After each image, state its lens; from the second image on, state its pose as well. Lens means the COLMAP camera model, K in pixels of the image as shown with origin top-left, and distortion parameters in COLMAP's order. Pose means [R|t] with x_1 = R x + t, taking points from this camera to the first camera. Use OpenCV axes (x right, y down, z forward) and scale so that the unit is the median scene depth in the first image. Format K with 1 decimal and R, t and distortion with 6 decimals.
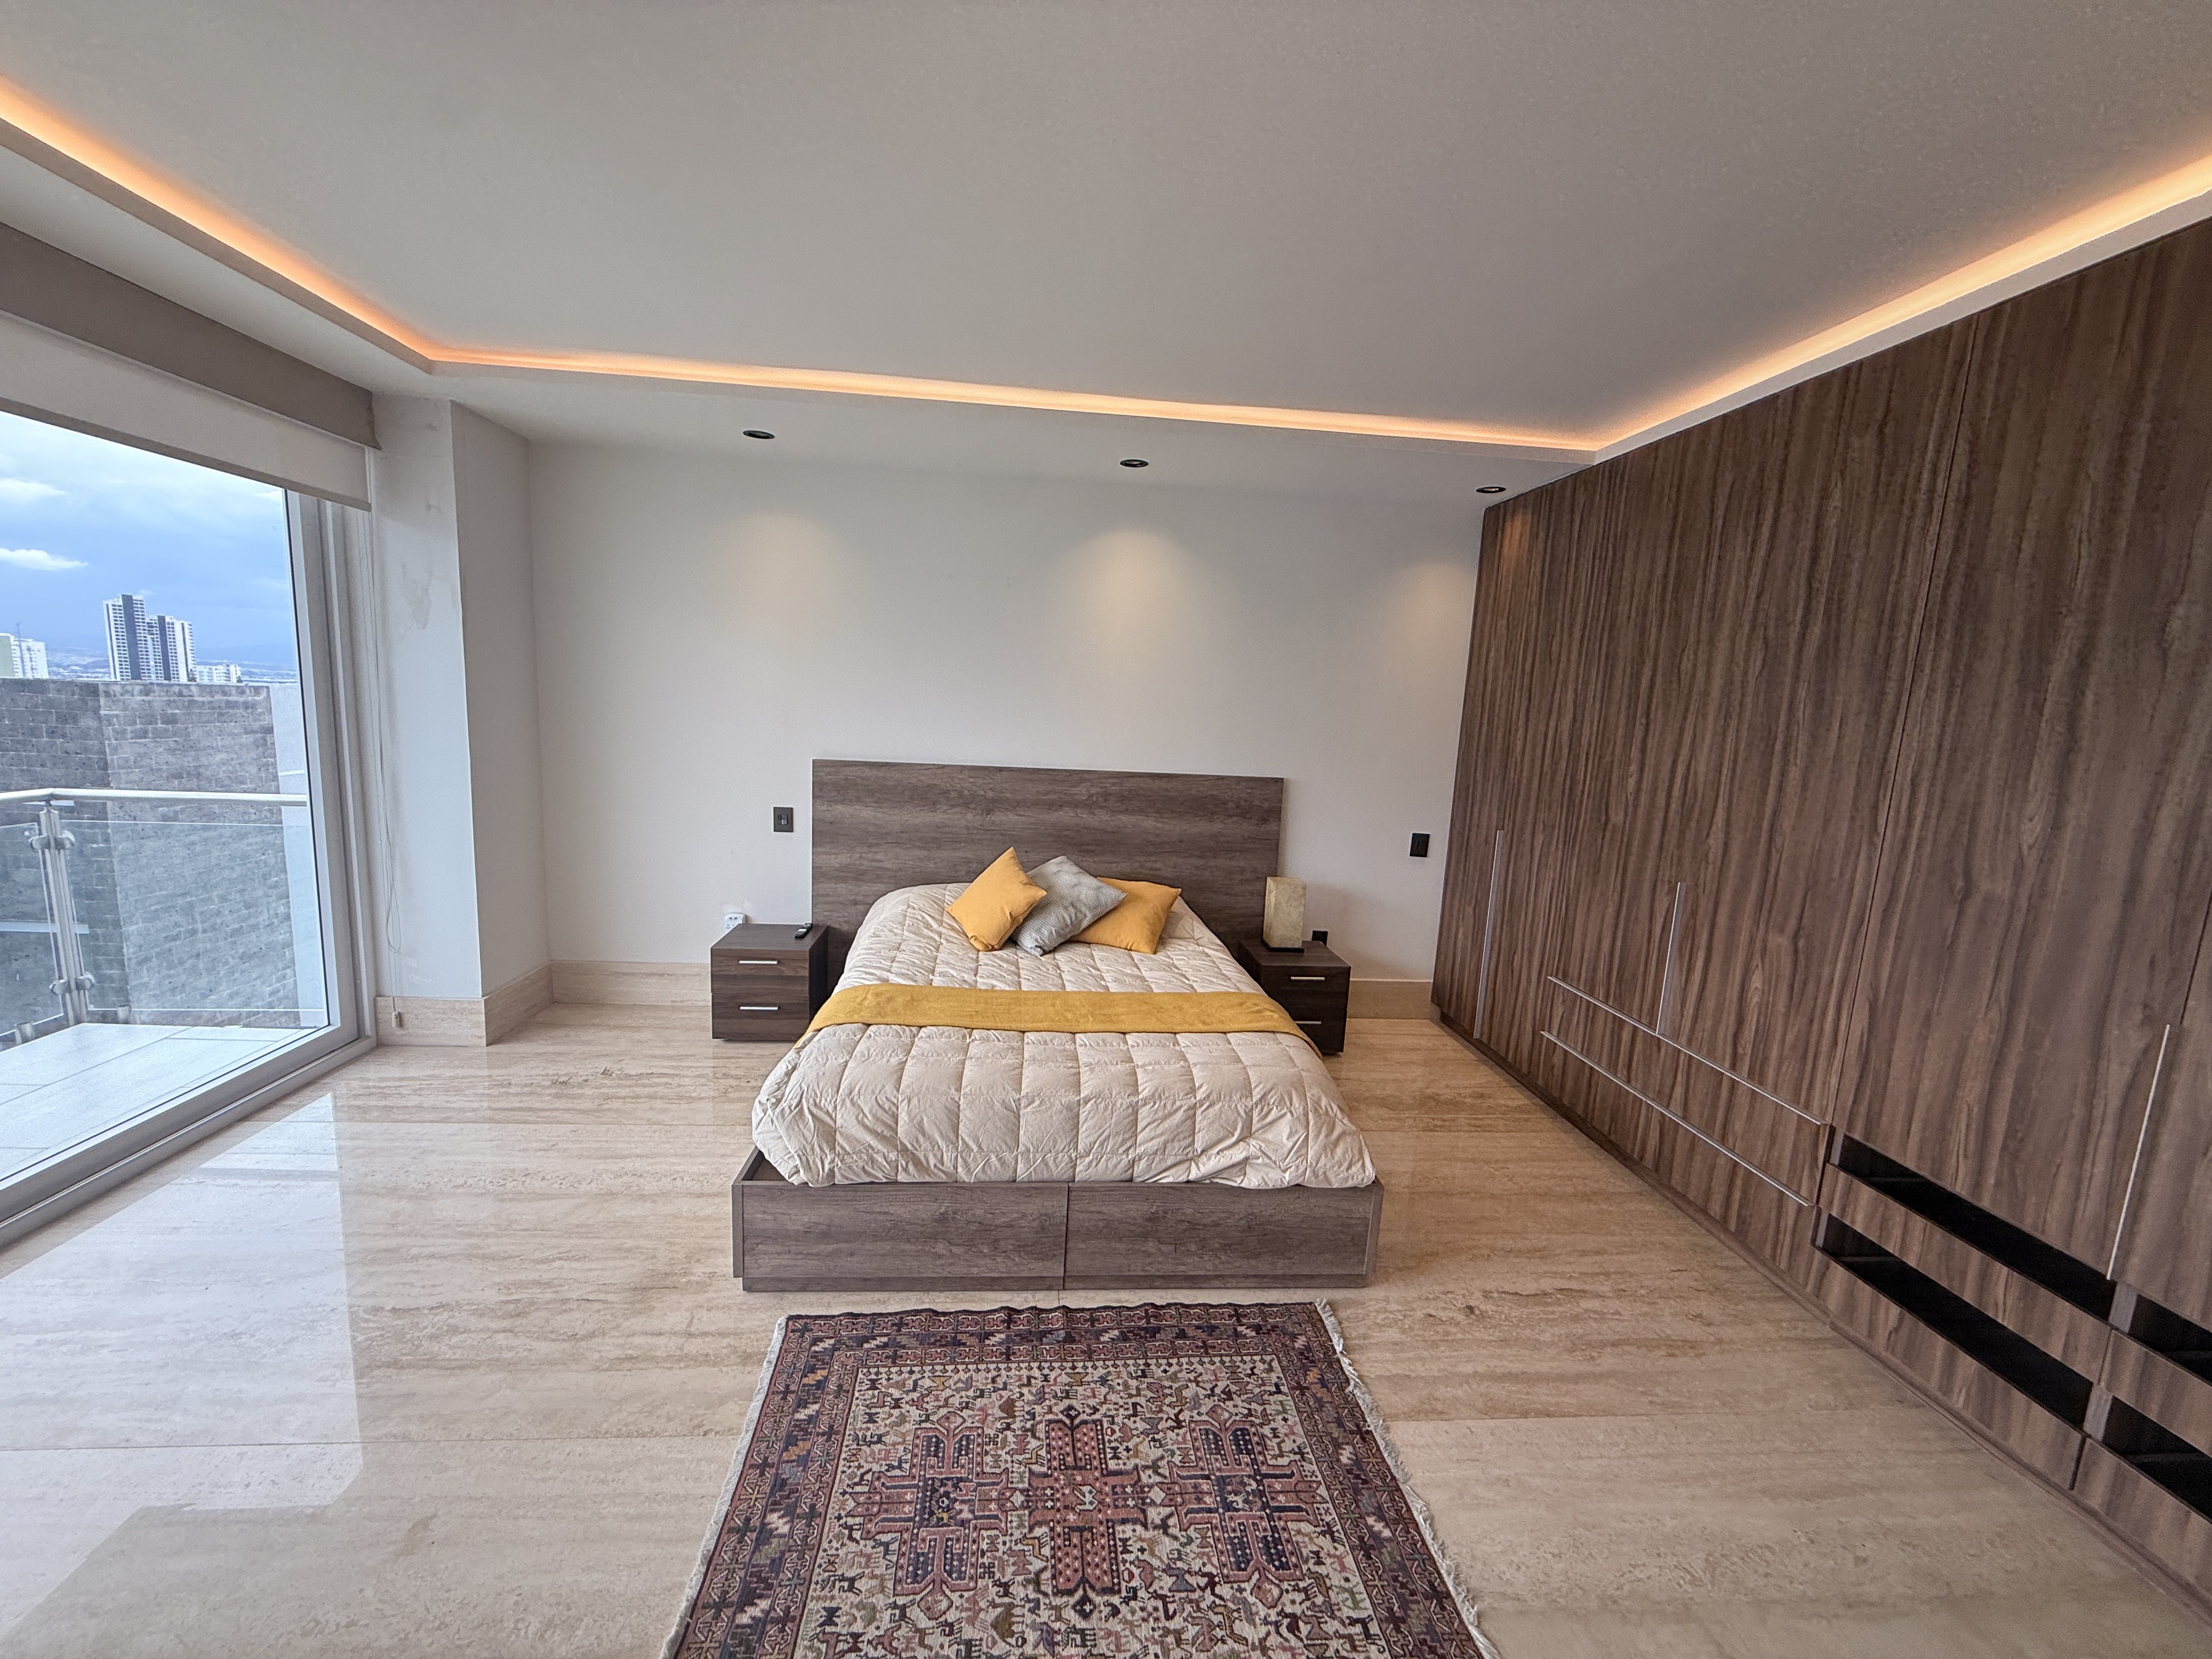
lens RADIAL K [[876.7, 0, 1096.2], [0, 876.7, 828.7], [0, 0, 1]] dist [0.000071, 0.000330]
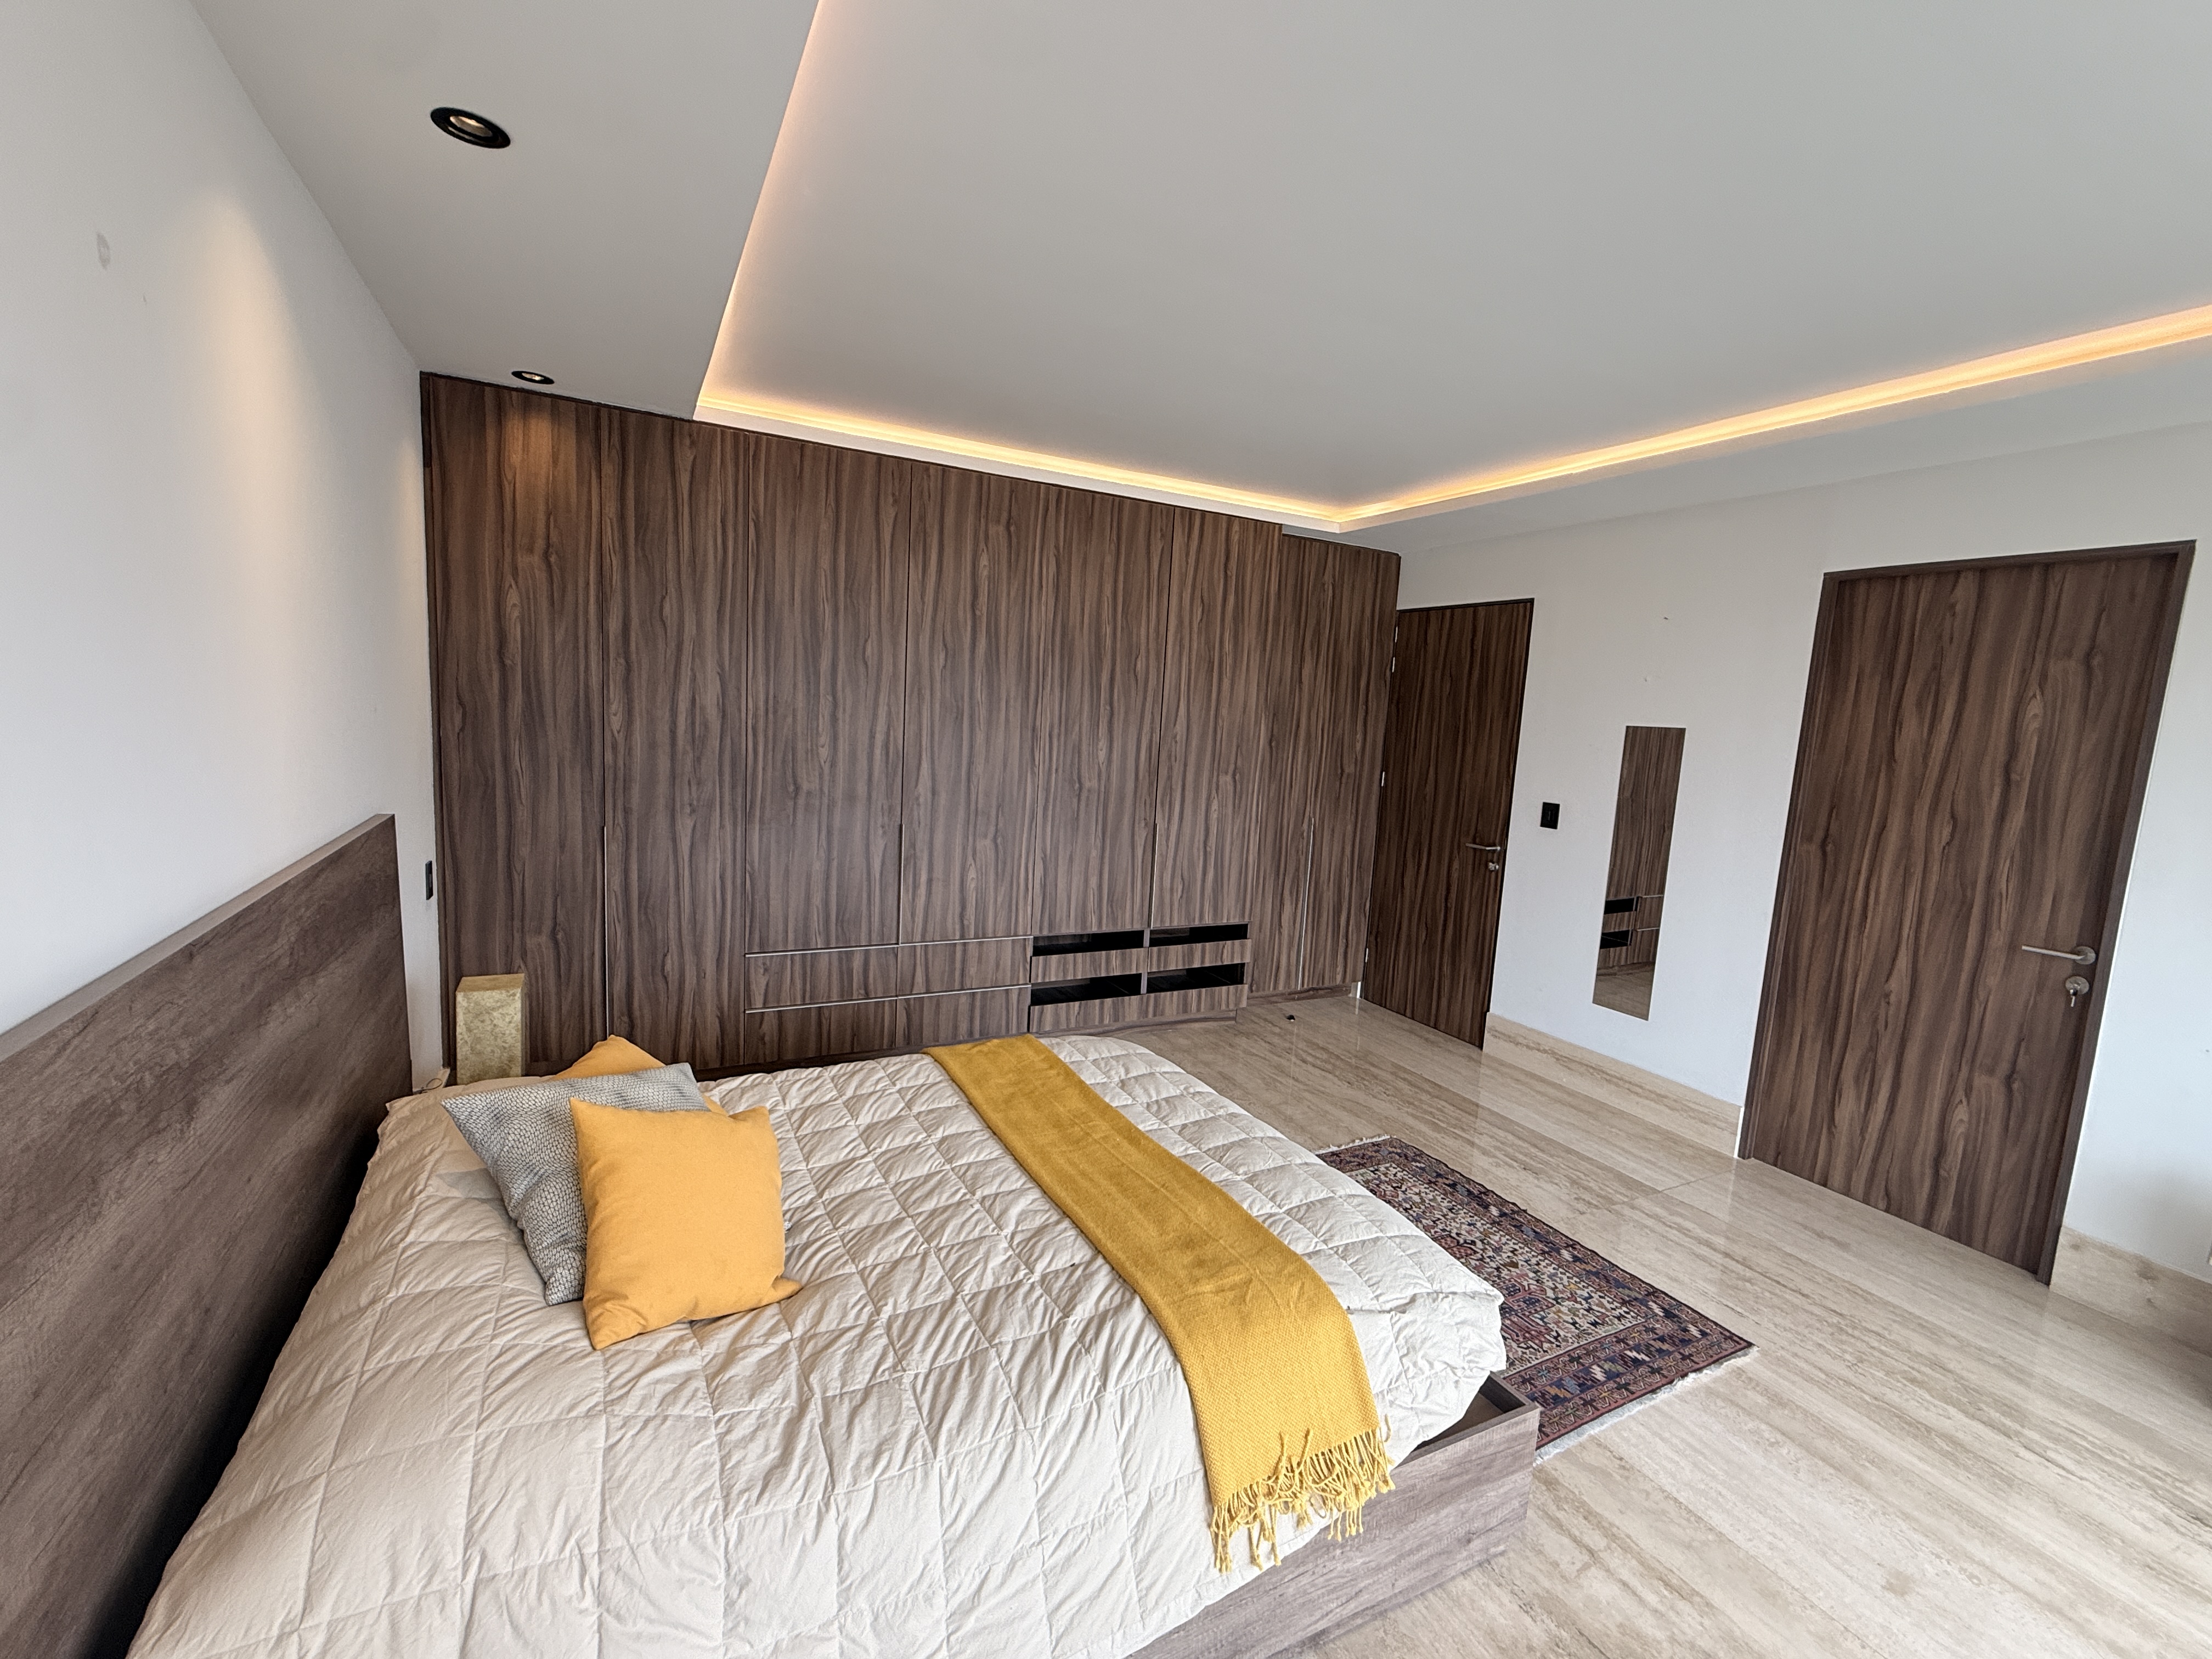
lens RADIAL K [[947.3, 0, 1106.4], [0, 947.3, 843.1], [0, 0, 1]] dist [0.001445, 0.000163]
pose [[-0.381609, -0.200424, 0.902333, -0.925173], [0.061317, 0.968569, 0.241068, -0.298808], [-0.922288, 0.147322, -0.357325, 1.583321]]
